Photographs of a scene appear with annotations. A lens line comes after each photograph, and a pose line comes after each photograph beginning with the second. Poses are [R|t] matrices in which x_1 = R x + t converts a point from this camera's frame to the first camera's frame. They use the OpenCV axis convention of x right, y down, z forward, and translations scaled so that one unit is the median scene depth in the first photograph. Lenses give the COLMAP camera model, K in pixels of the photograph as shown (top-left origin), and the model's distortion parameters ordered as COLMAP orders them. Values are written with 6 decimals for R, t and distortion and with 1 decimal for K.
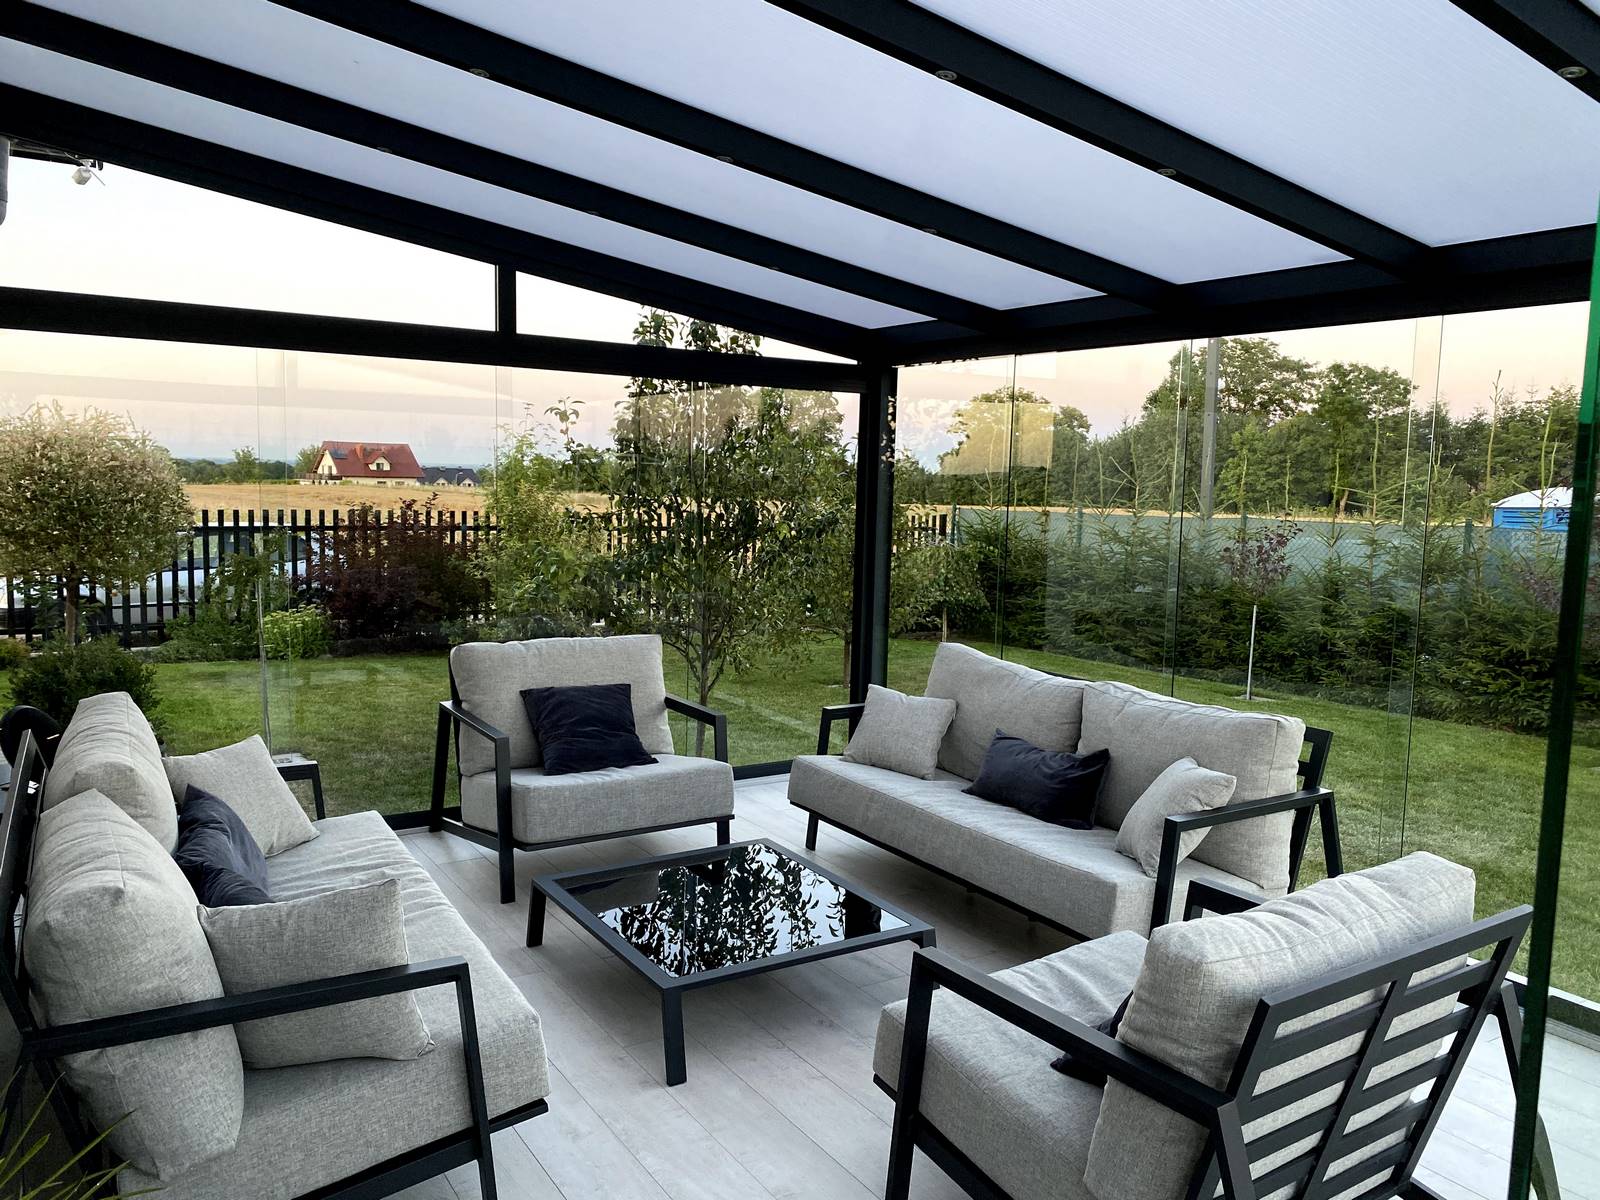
lens RADIAL K [[1212.6, 0, 800.0], [0, 1212.6, 600.0], [0, 0, 1]] dist [0.070069, -0.096104]
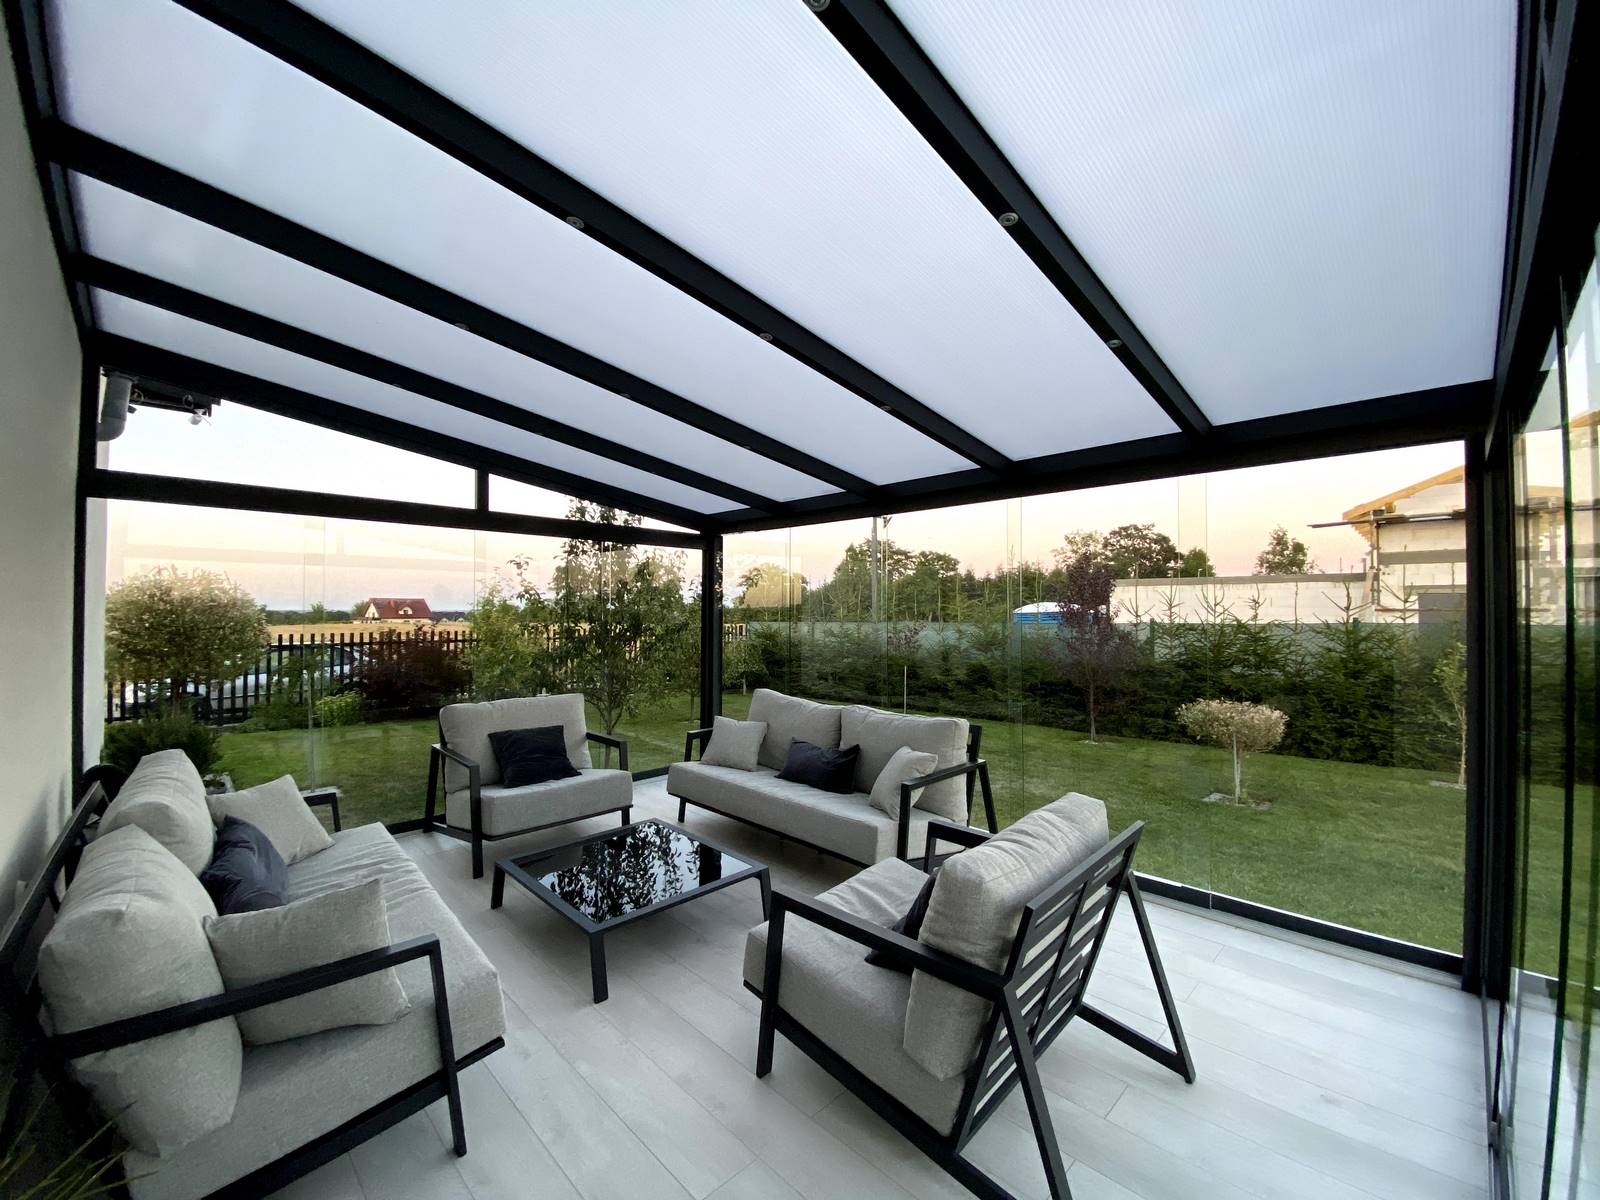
lens RADIAL K [[639.3, 0, 792.9], [0, 639.3, 599.9], [0, 0, 1]] dist [0.036128, -0.032182]
pose [[0.977678, -0.018556, 0.209289, -0.021054], [0.043141, 0.992598, -0.113524, 0.016483], [-0.205633, 0.120019, 0.971242, 0.112003]]
